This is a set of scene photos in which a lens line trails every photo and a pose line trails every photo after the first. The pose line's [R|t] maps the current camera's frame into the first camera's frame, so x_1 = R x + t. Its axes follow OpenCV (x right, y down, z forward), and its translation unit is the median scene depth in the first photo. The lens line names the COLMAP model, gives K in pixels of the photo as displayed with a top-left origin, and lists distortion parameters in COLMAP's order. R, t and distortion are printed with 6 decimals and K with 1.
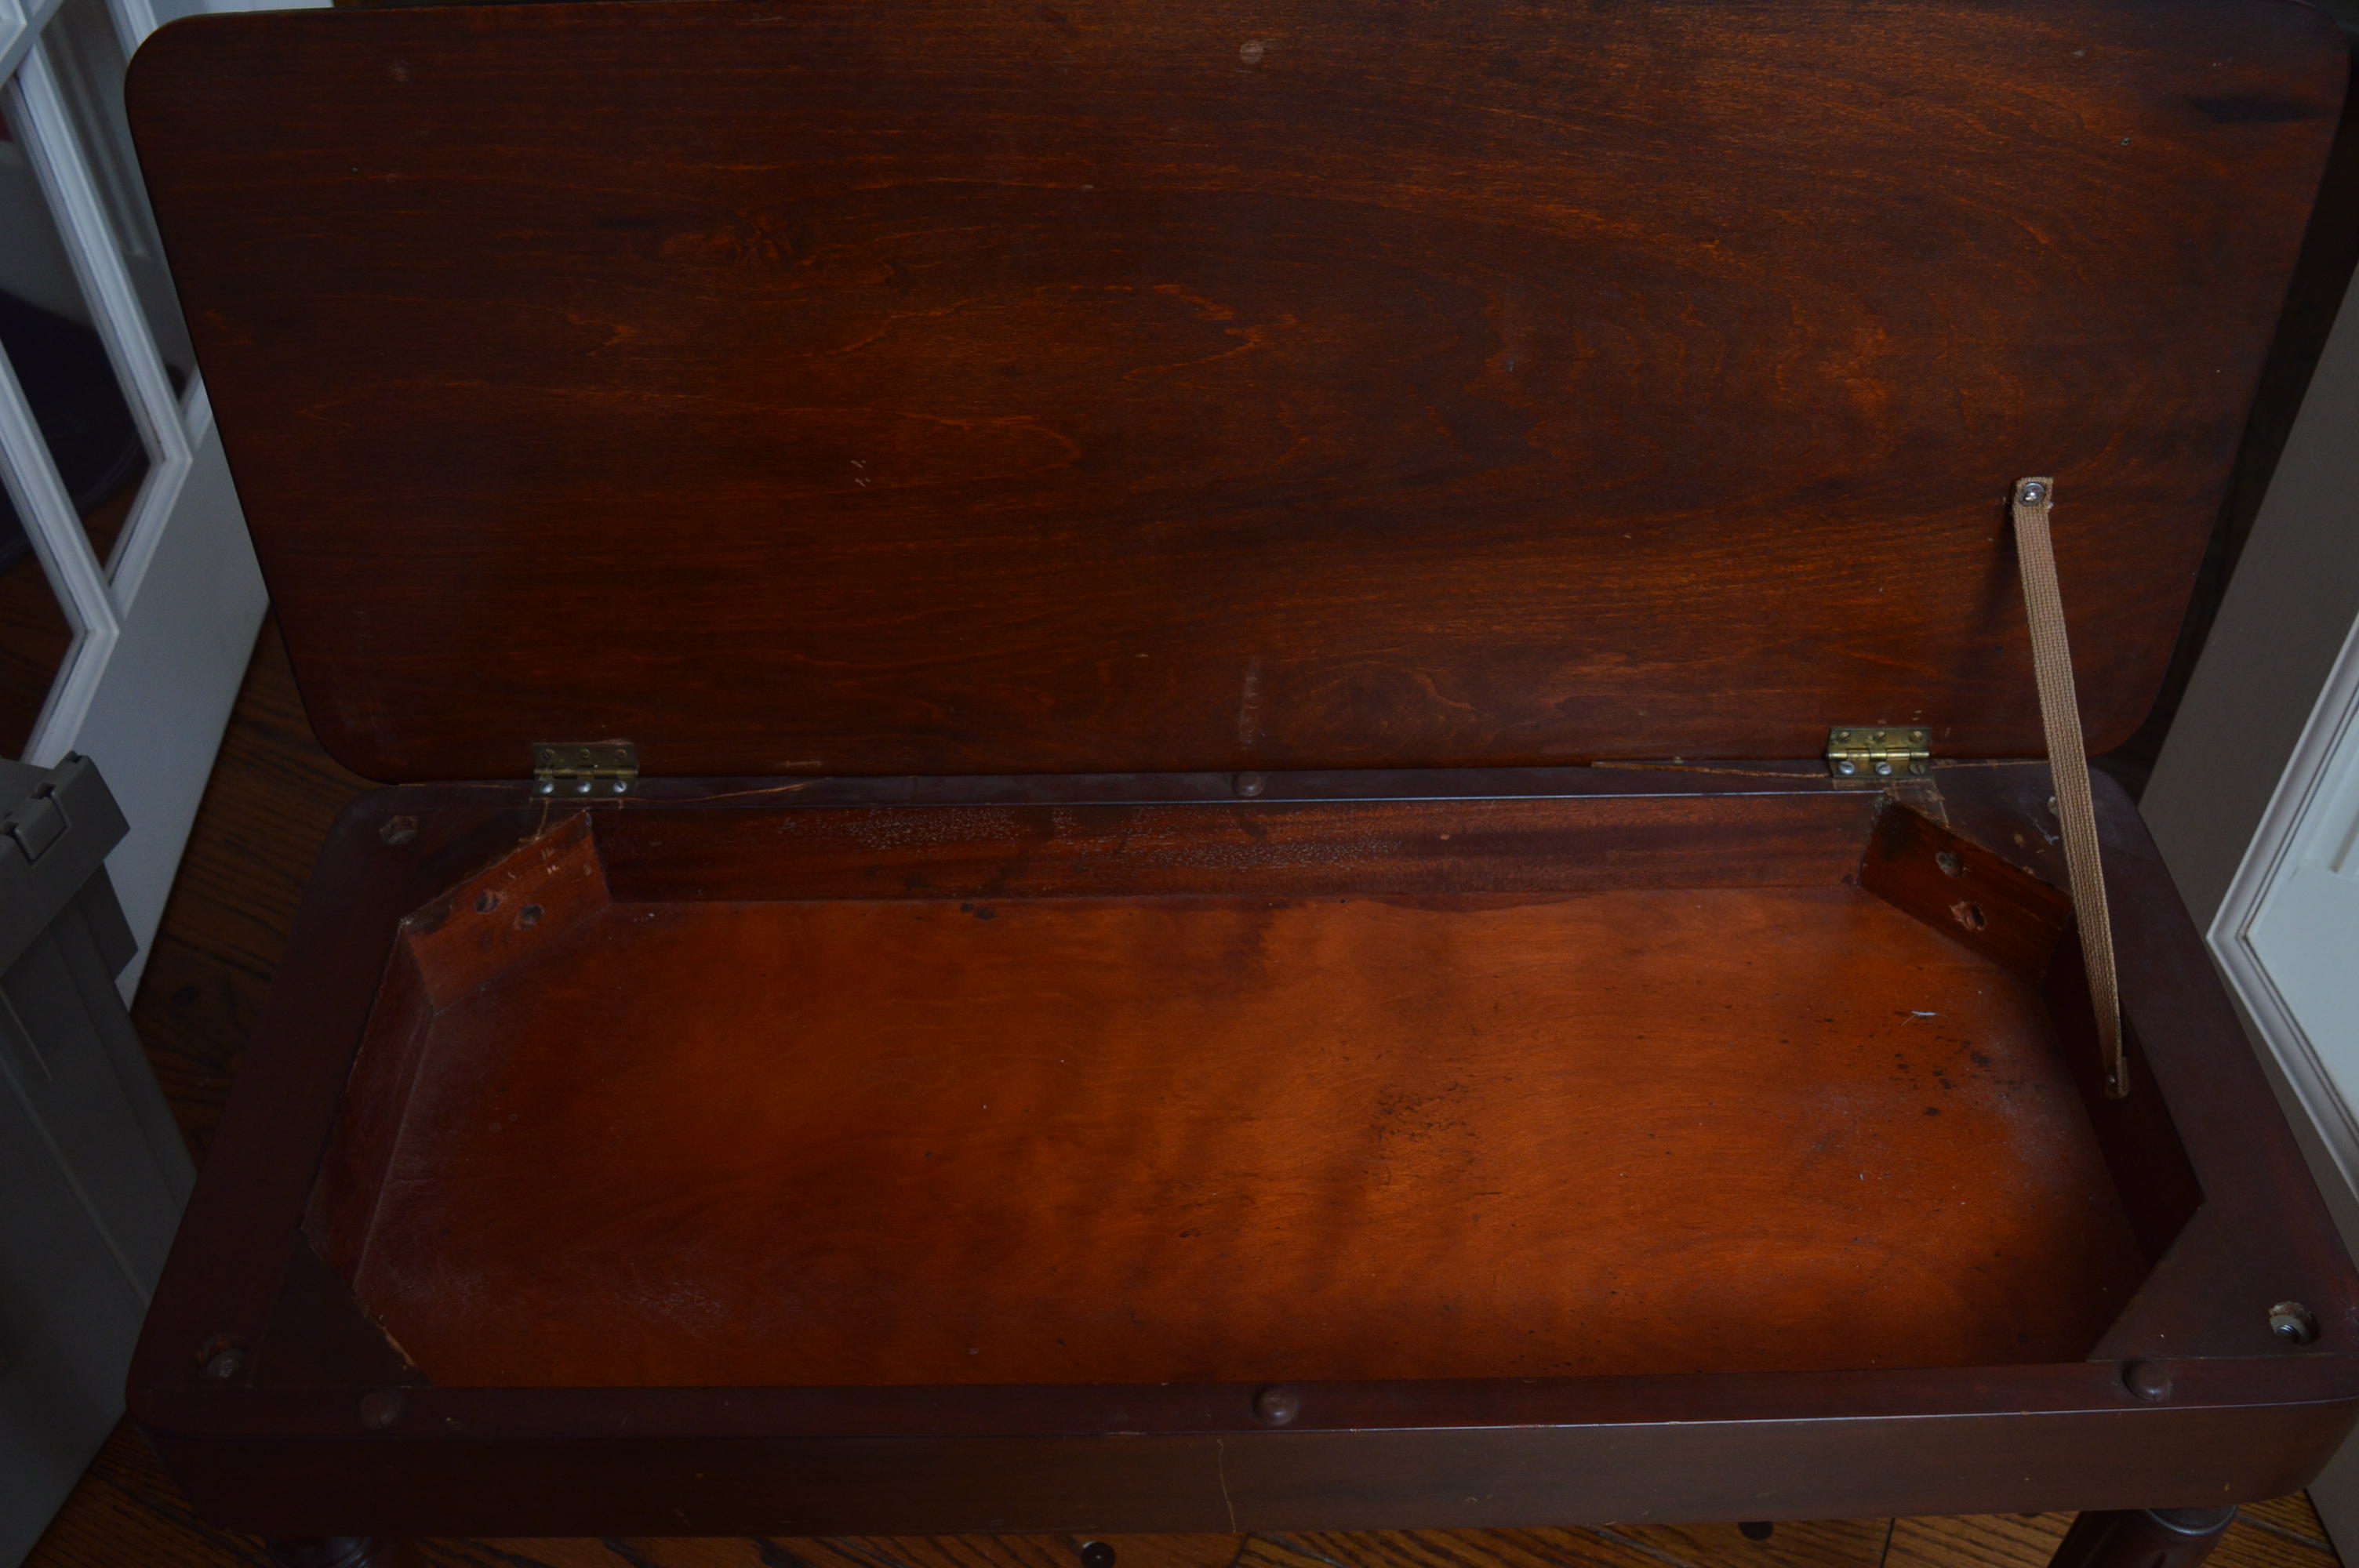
lens RADIAL K [[2304.7, 0, 1176.4], [0, 2304.7, 794.1], [0, 0, 1]] dist [-0.027115, 0.000000]
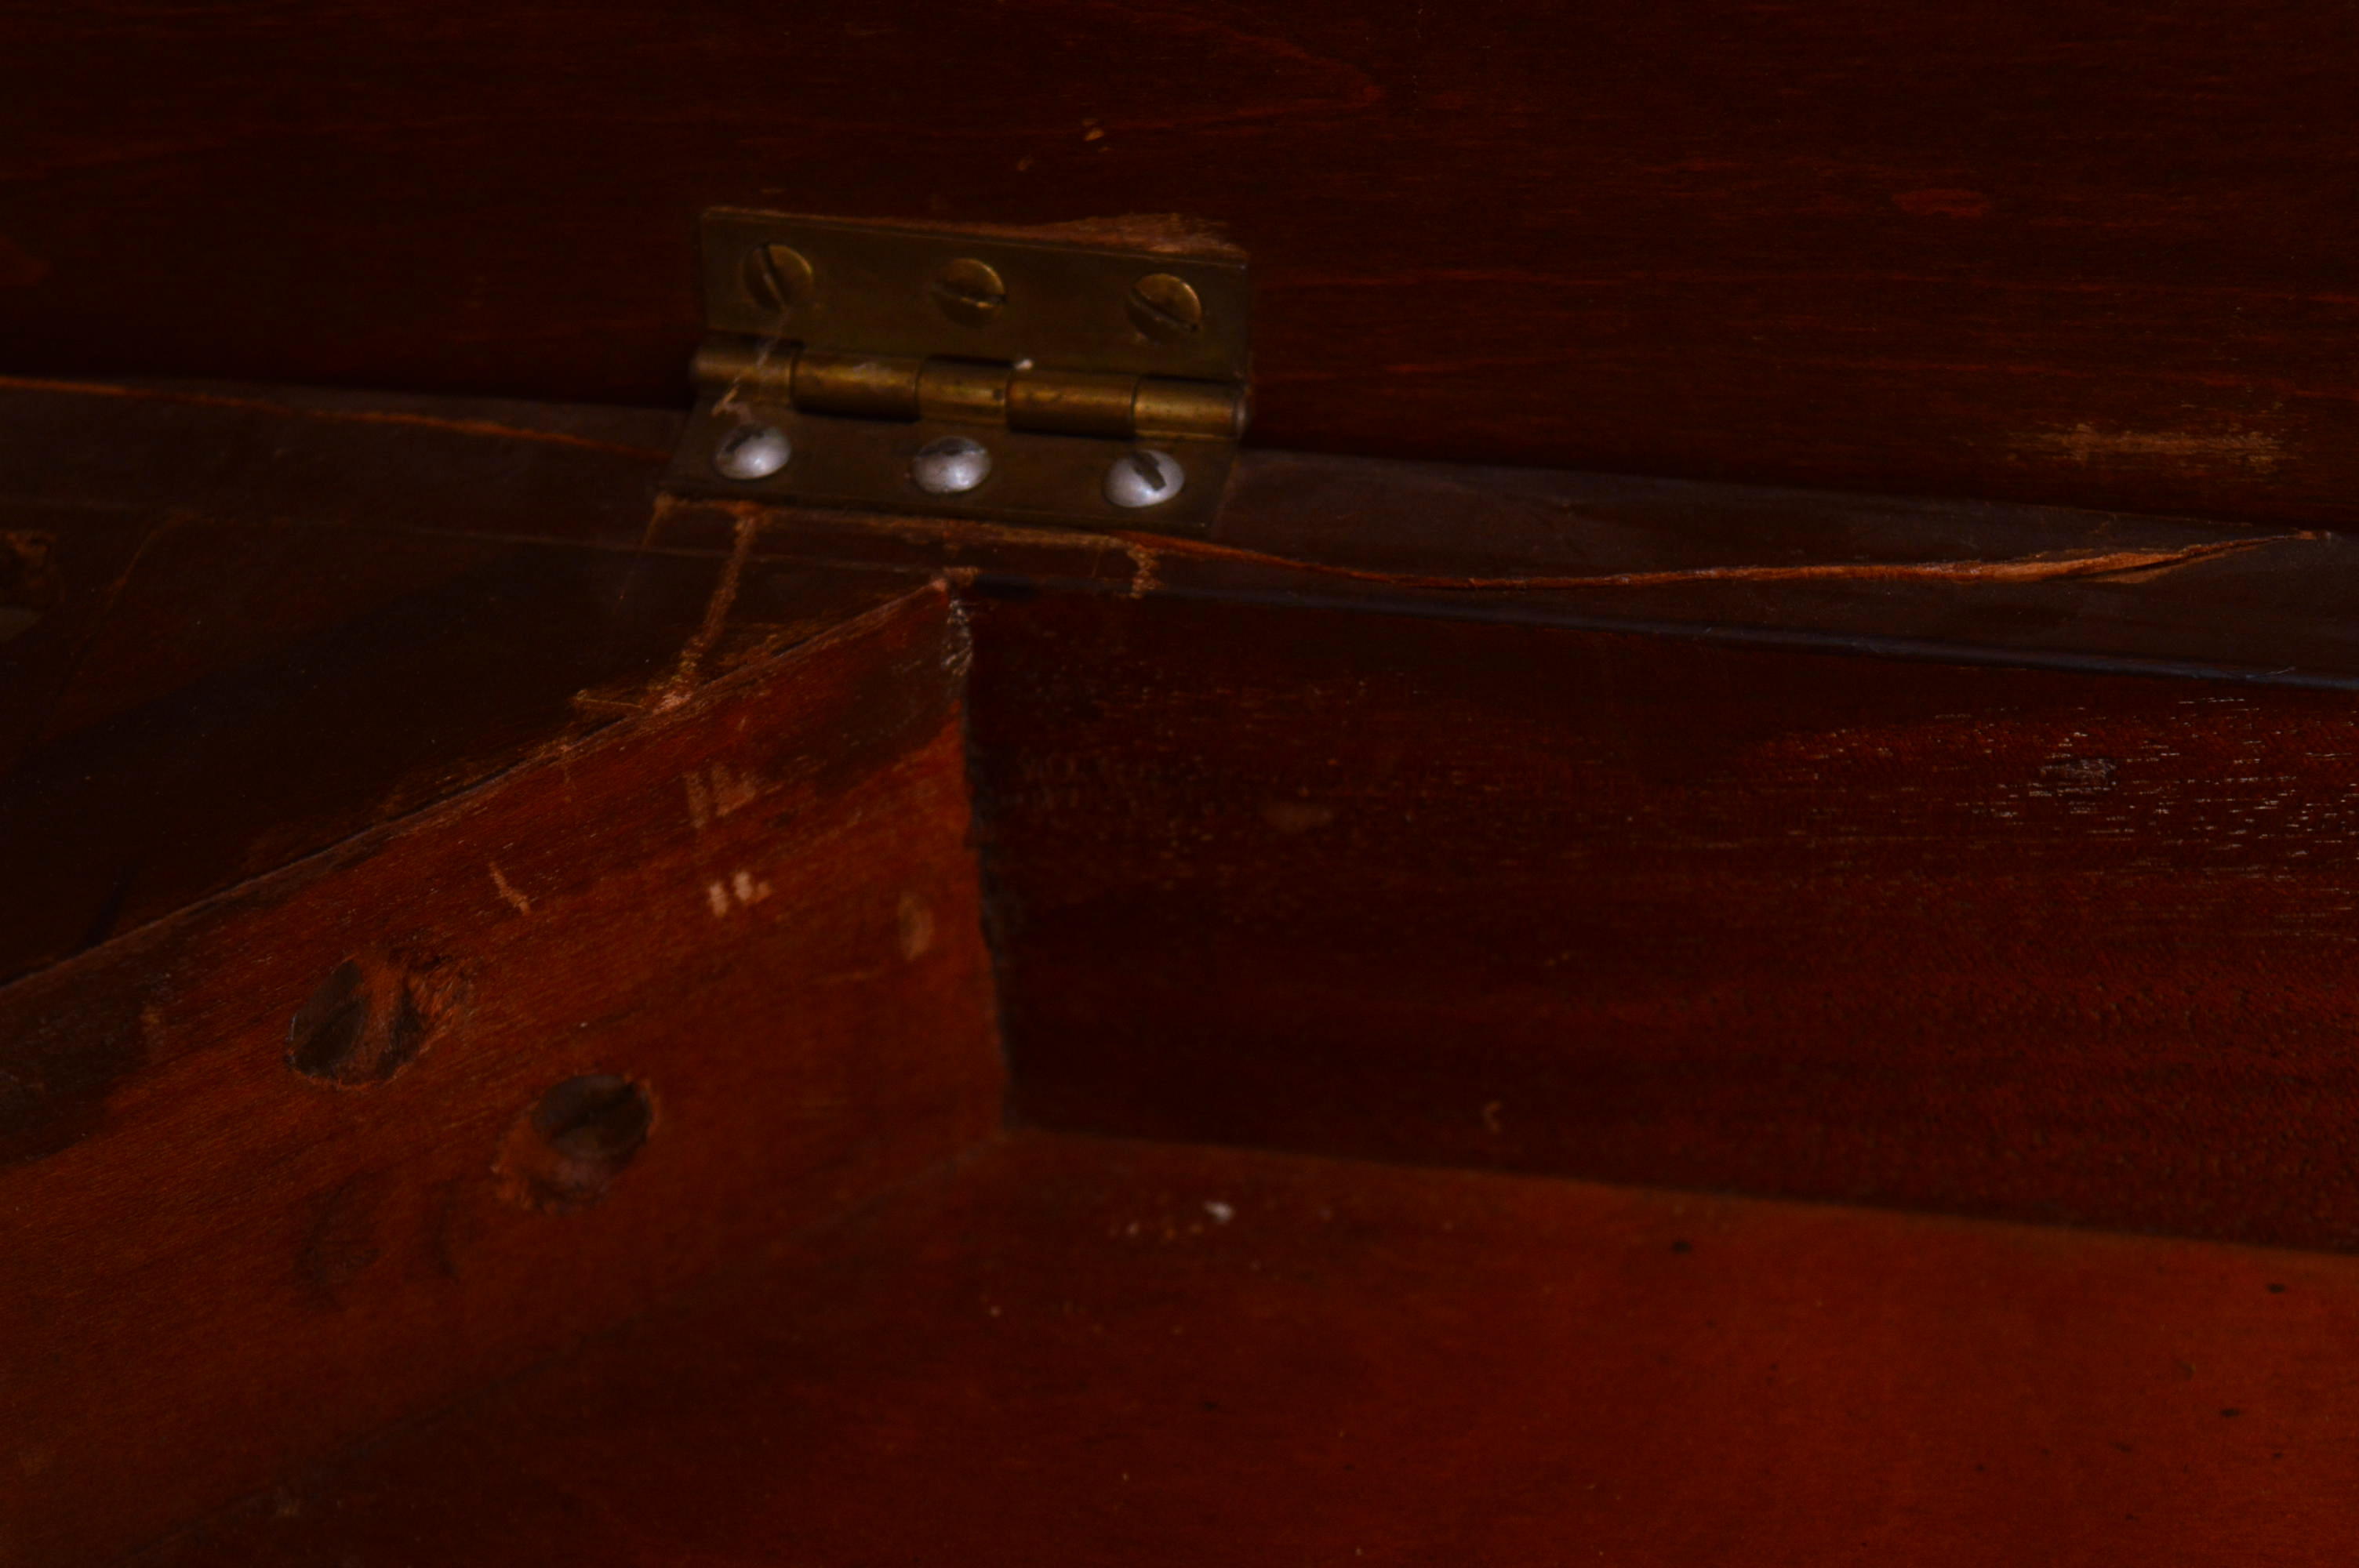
lens RADIAL K [[5515.1, 0, 1182.7], [0, 5515.1, 782.9], [0, 0, 1]] dist [0.092726, 0.000000]
pose [[0.979686, 0.093416, -0.177451, -0.159409], [-0.105373, 0.992670, -0.059179, 0.045887], [0.170622, 0.076675, 0.982349, 0.575205]]
